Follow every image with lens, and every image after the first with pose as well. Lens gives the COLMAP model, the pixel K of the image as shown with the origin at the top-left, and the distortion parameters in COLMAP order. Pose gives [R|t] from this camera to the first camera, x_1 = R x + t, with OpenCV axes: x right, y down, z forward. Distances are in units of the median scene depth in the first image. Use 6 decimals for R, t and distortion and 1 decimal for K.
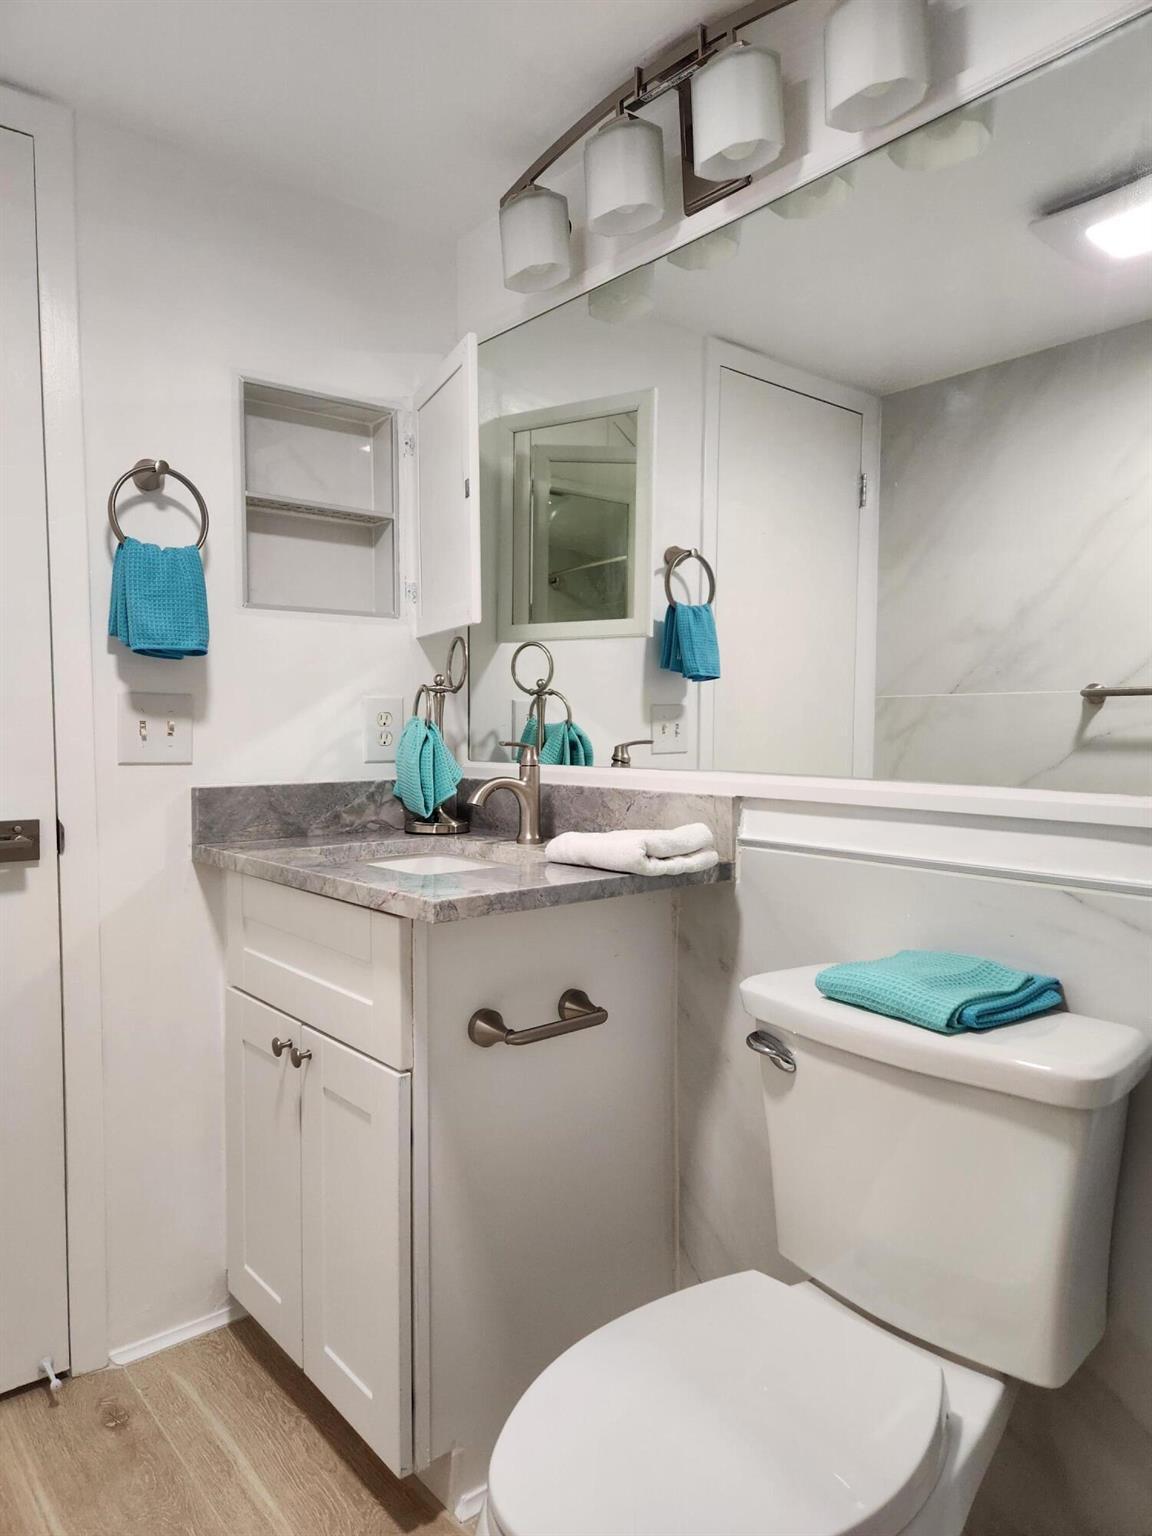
lens RADIAL K [[1017.0, 0, 576.0], [0, 1017.0, 768.0], [0, 0, 1]] dist [0.068860, -0.056578]
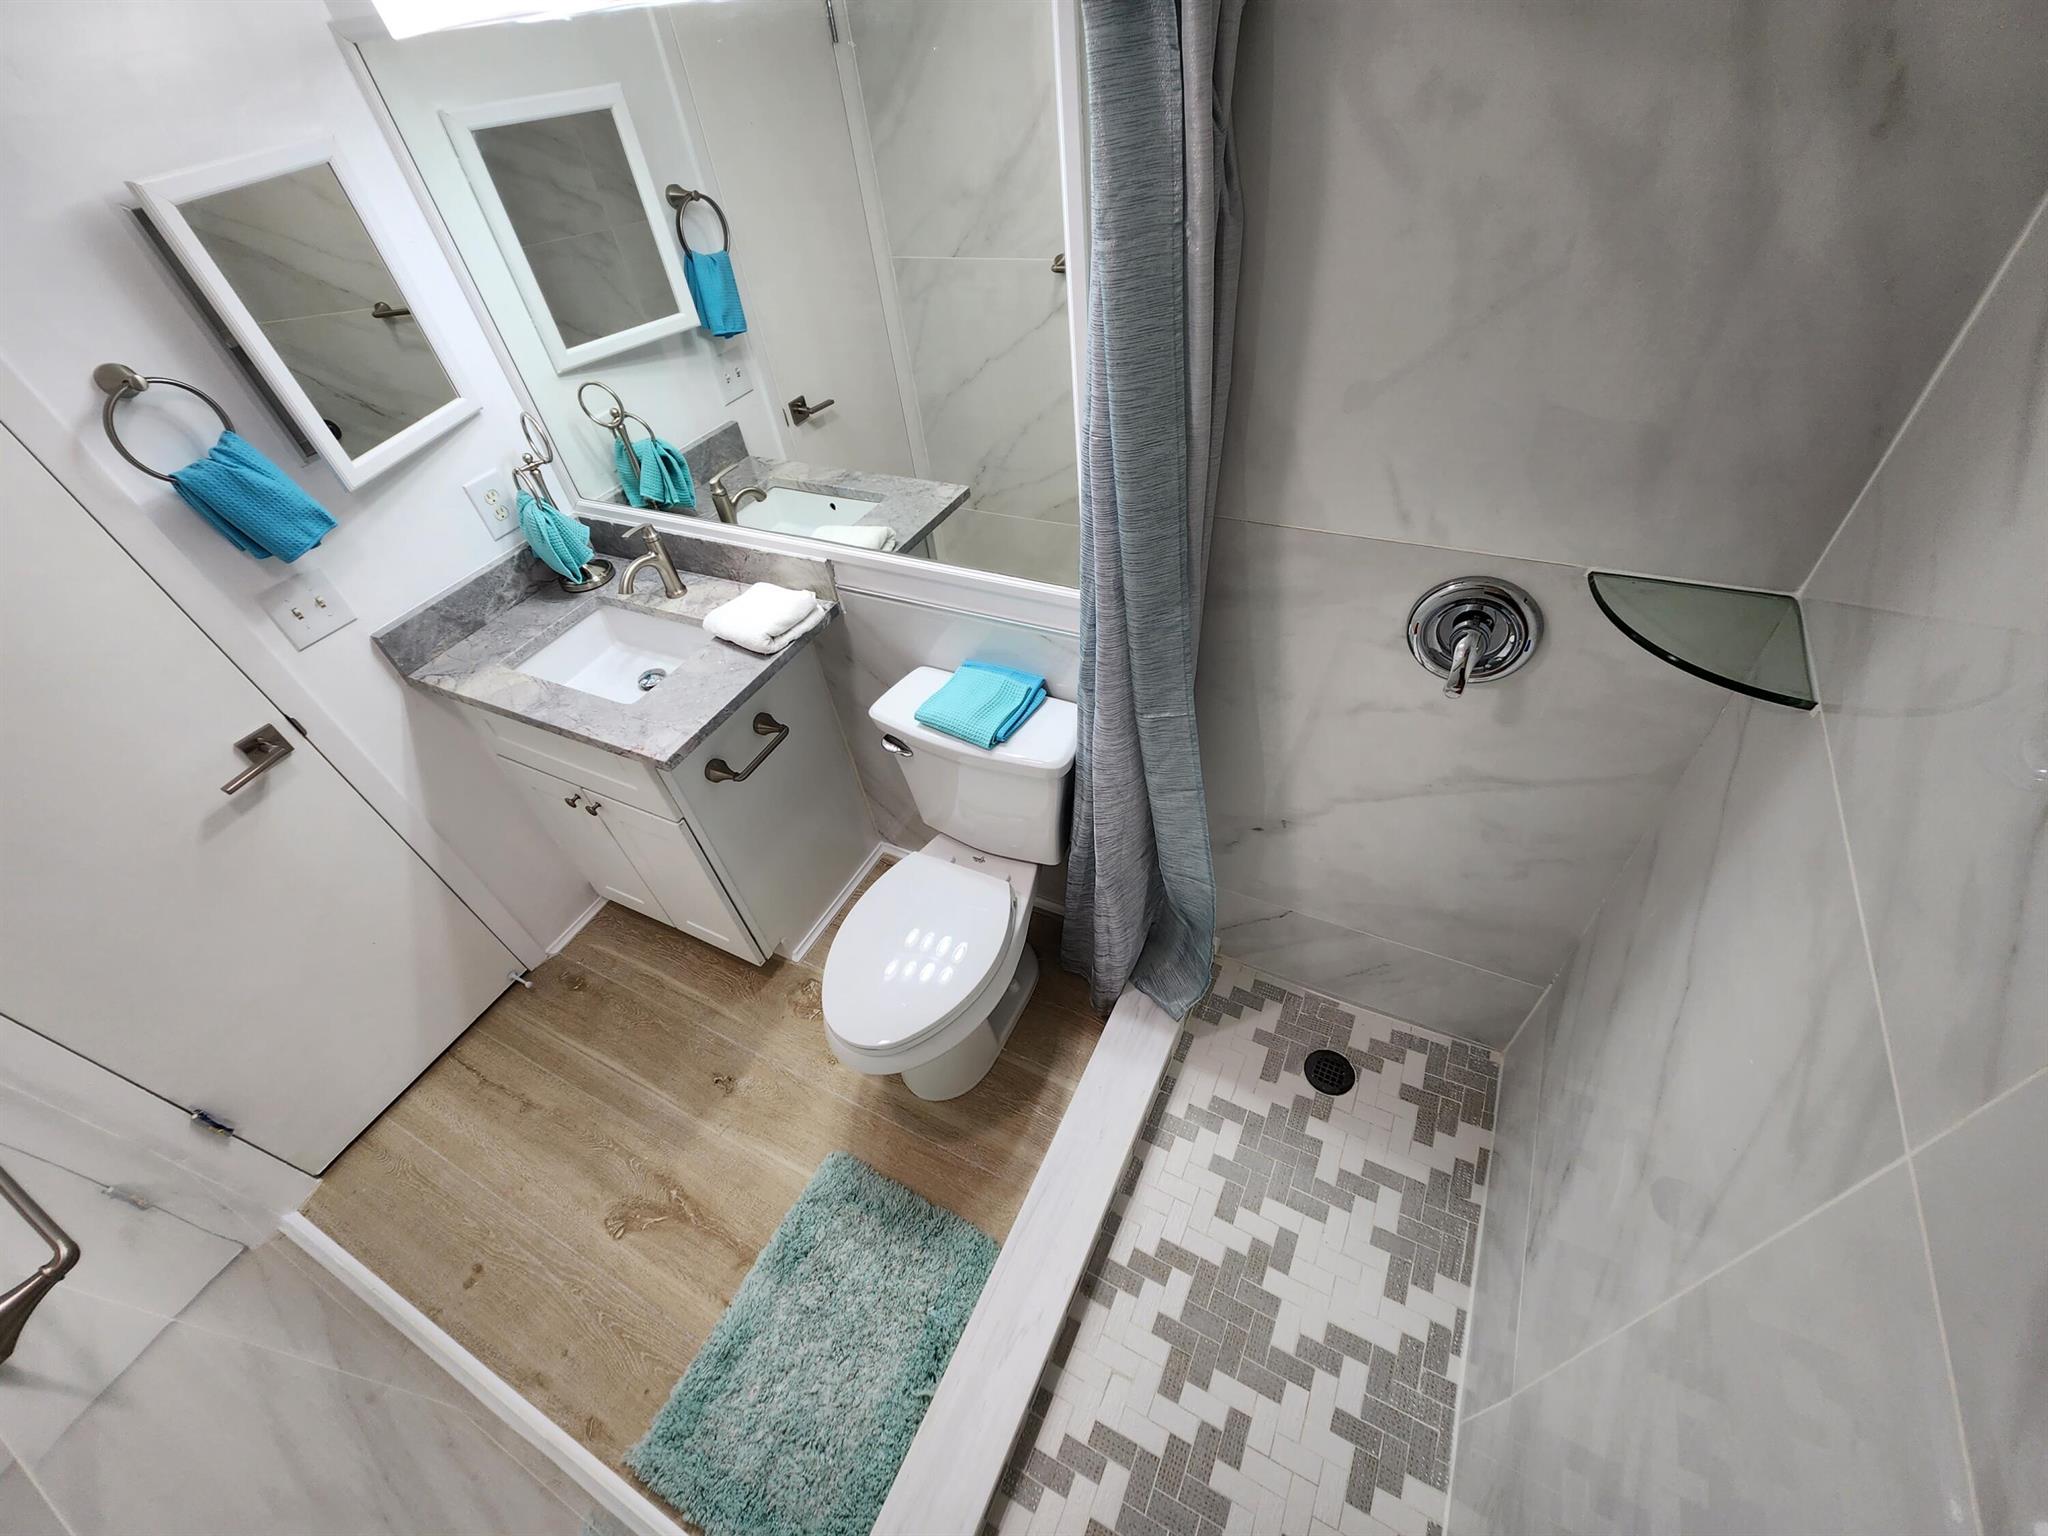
lens RADIAL K [[837.8, 0, 1021.5], [0, 837.8, 777.0], [0, 0, 1]] dist [0.002173, -0.000397]
pose [[0.914659, -0.344685, 0.211168, 0.050069], [0.123170, 0.735206, 0.666559, -0.421467], [-0.385005, -0.583665, 0.714917, -0.069536]]
